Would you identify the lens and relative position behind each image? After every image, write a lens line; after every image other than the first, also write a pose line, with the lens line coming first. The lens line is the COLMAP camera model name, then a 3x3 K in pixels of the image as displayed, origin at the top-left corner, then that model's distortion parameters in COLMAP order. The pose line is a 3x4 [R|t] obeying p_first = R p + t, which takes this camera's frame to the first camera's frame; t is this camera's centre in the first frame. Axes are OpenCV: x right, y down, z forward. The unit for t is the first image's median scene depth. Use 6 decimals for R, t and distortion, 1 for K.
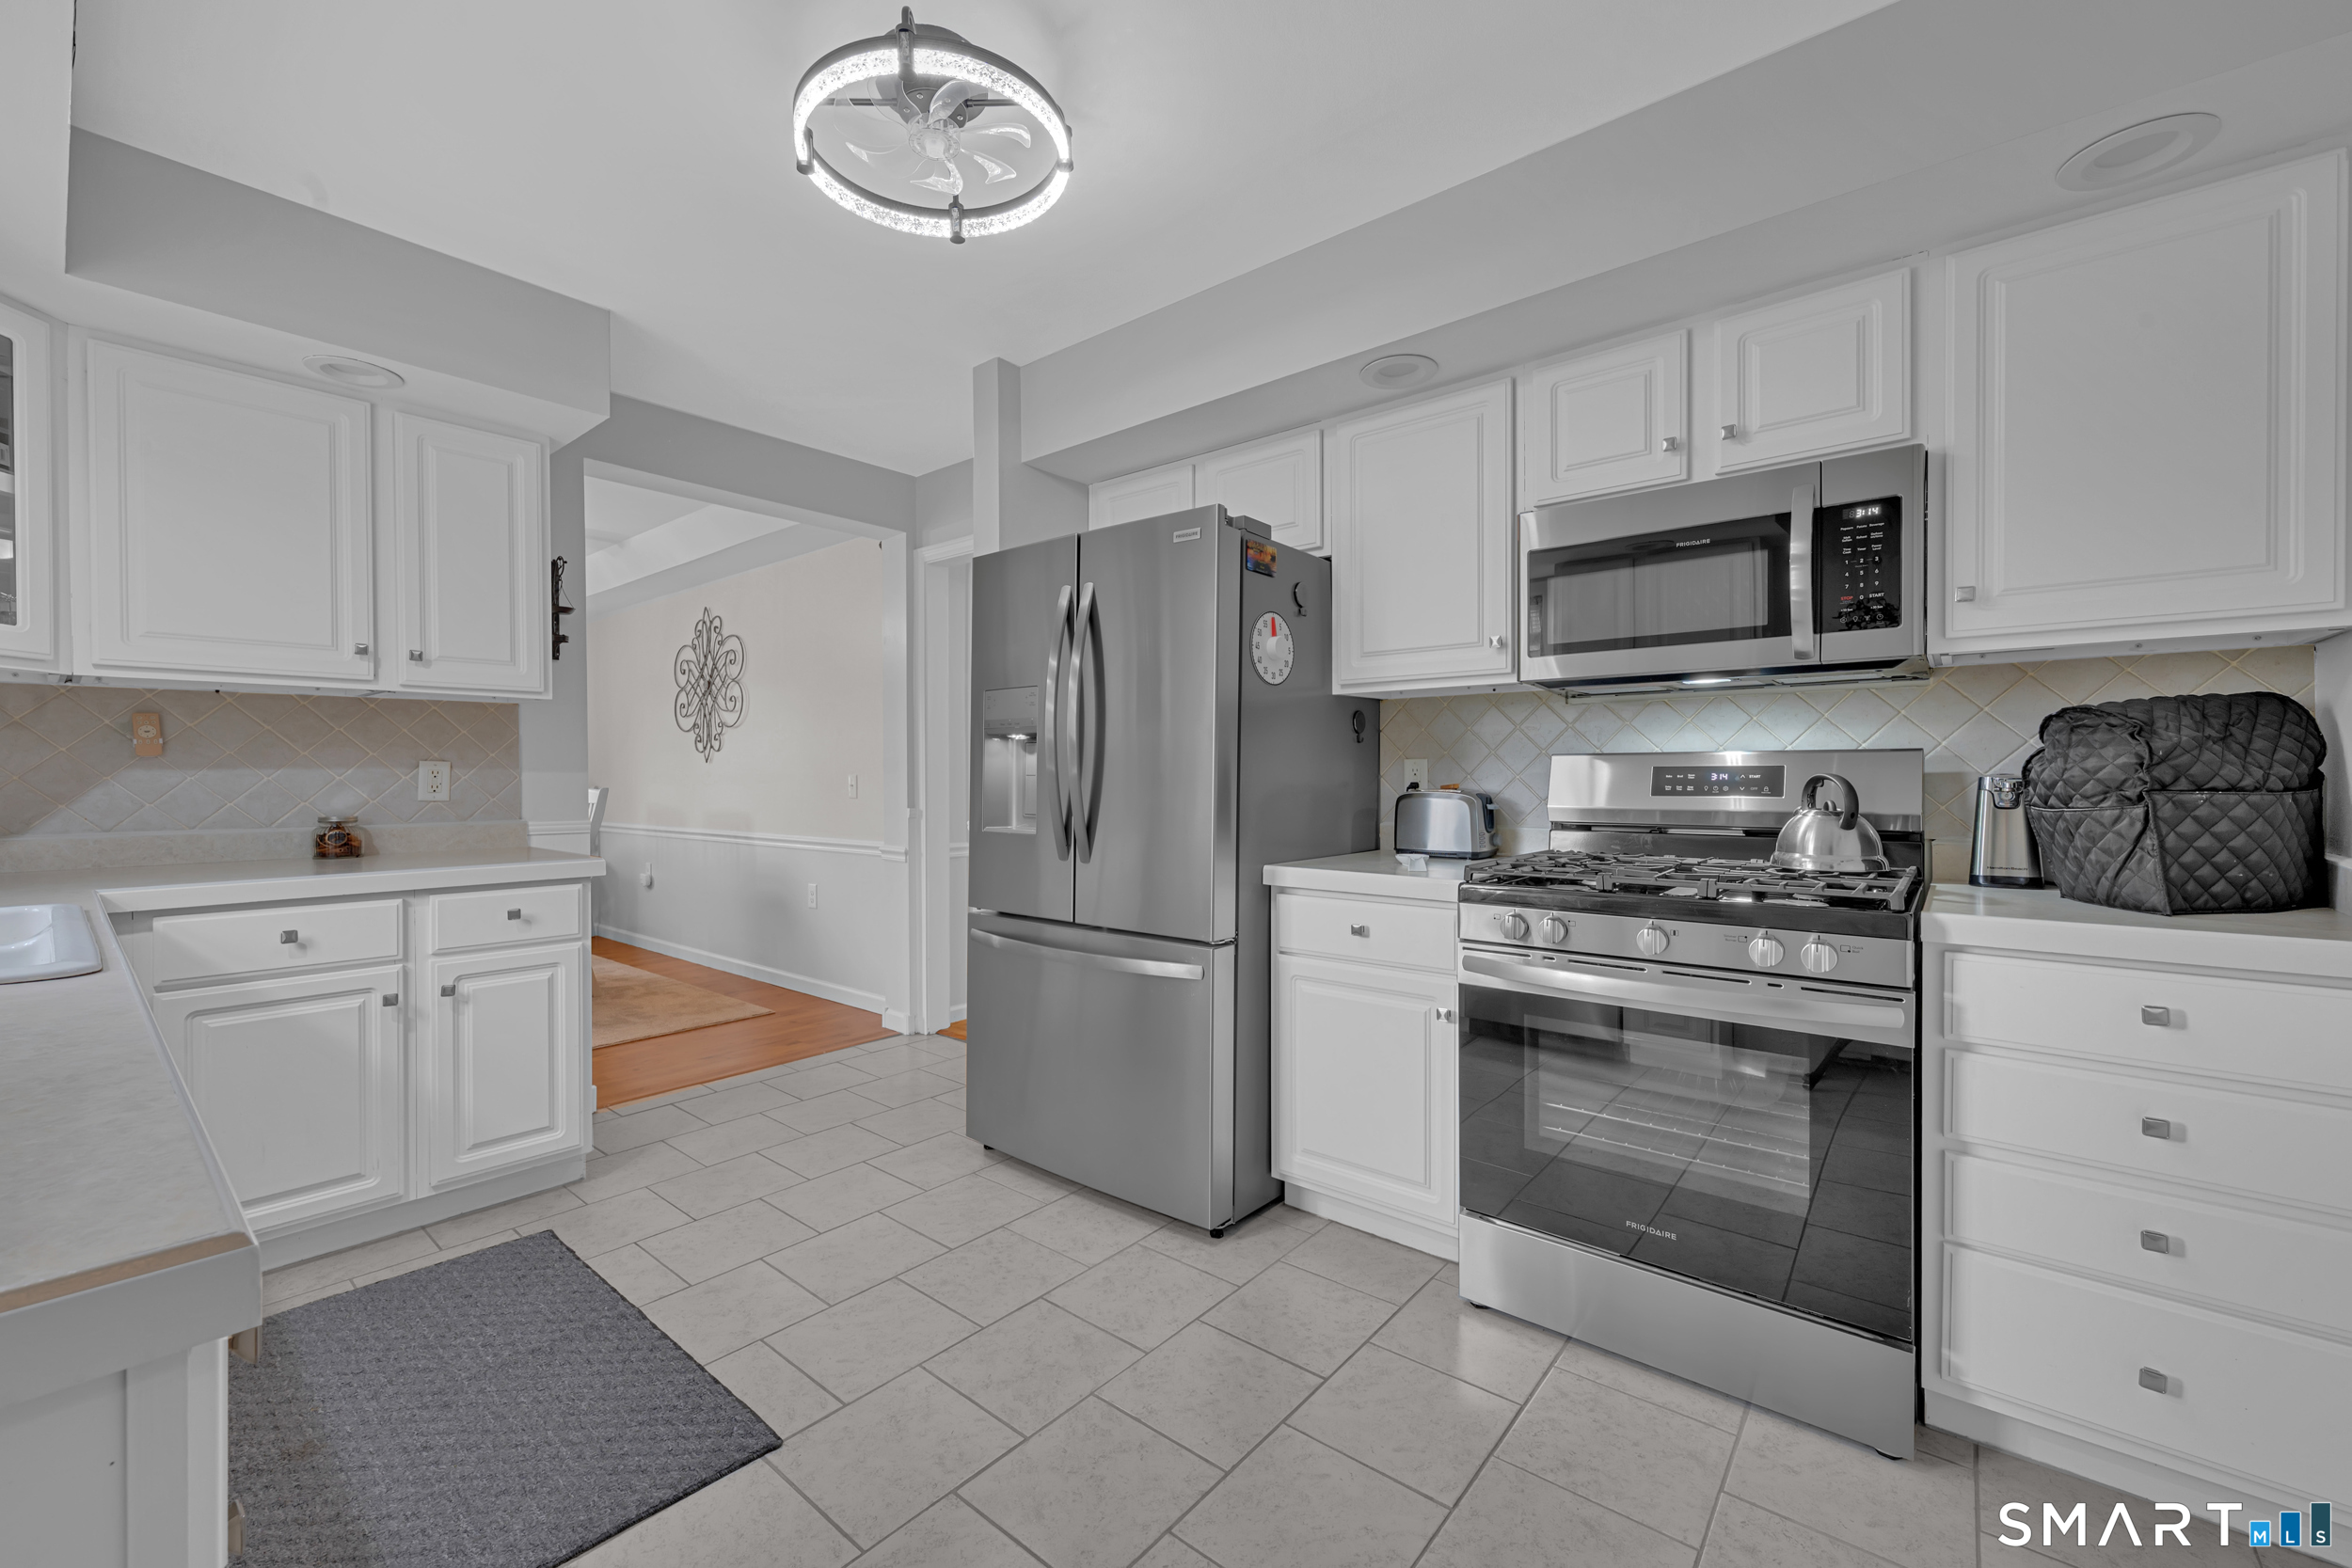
lens RADIAL K [[941.7, 0, 1162.1], [0, 941.7, 781.6], [0, 0, 1]] dist [-0.000258, -0.000203]
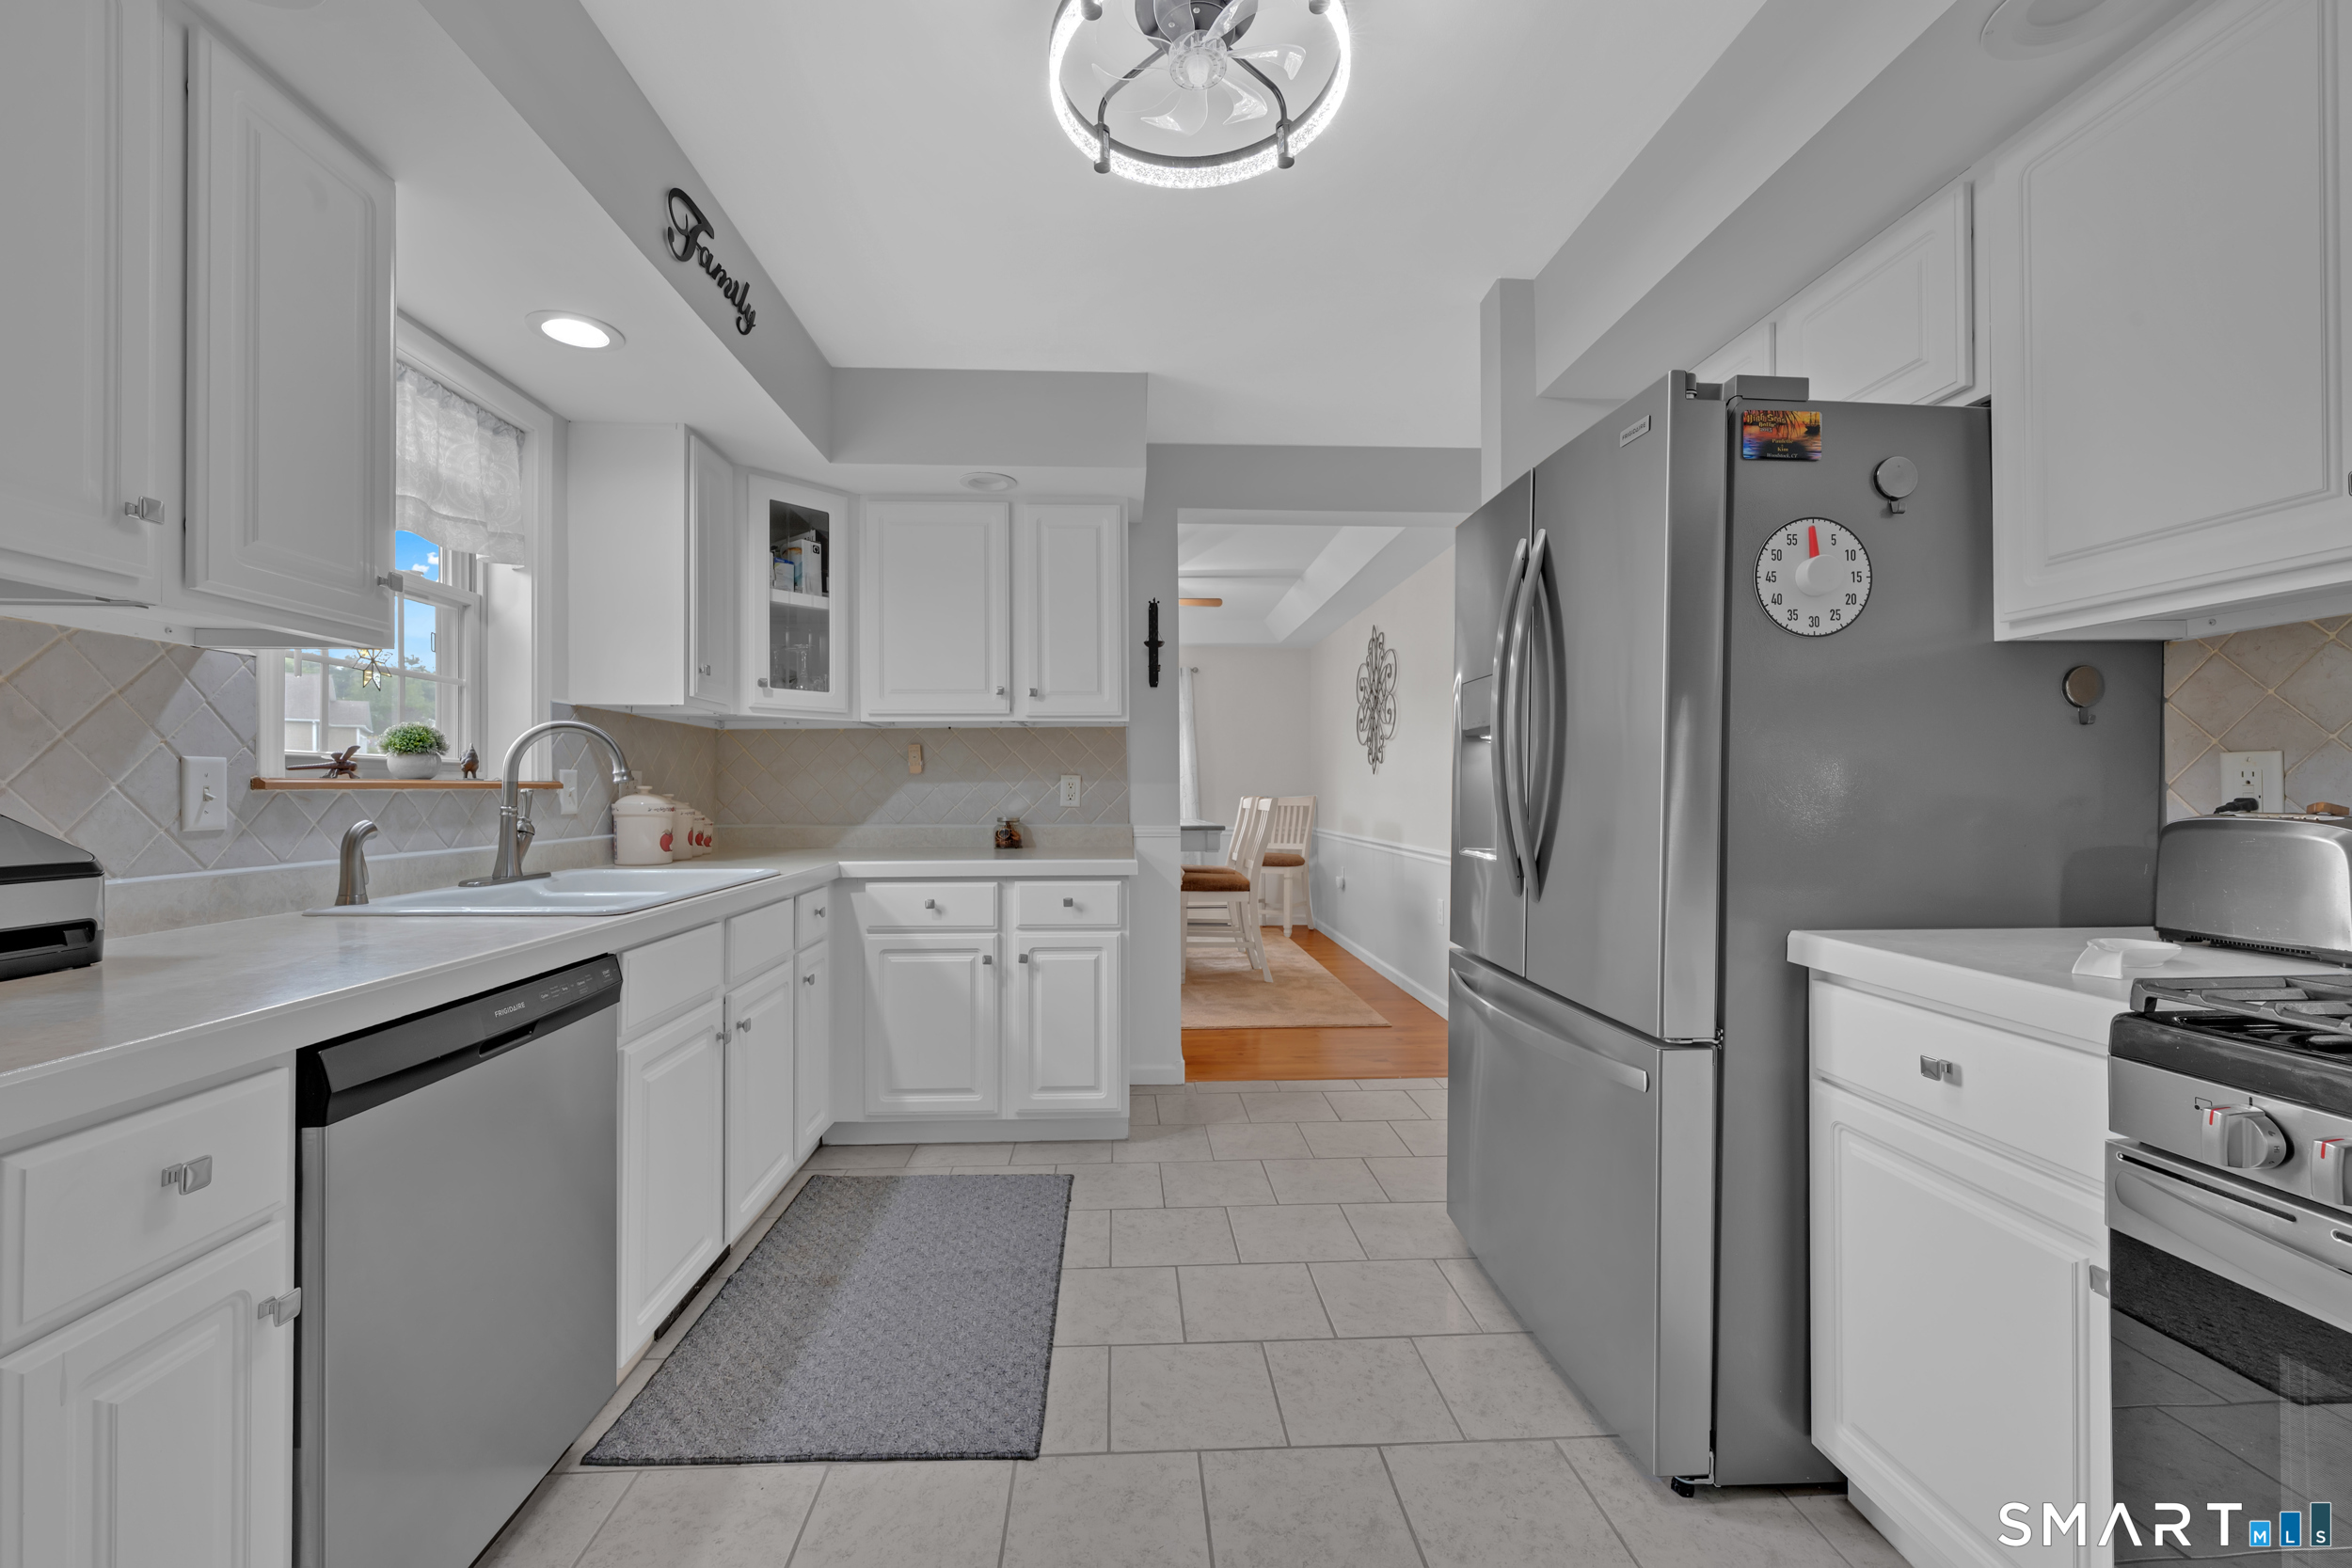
lens RADIAL K [[941.5, 0, 1163.4], [0, 941.5, 787.2], [0, 0, 1]] dist [-0.000019, -0.000051]
pose [[0.683224, -0.000379, -0.730209, 0.276058], [-0.003943, 0.999983, -0.004209, -0.000935], [0.730198, 0.005756, 0.683211, 0.275944]]
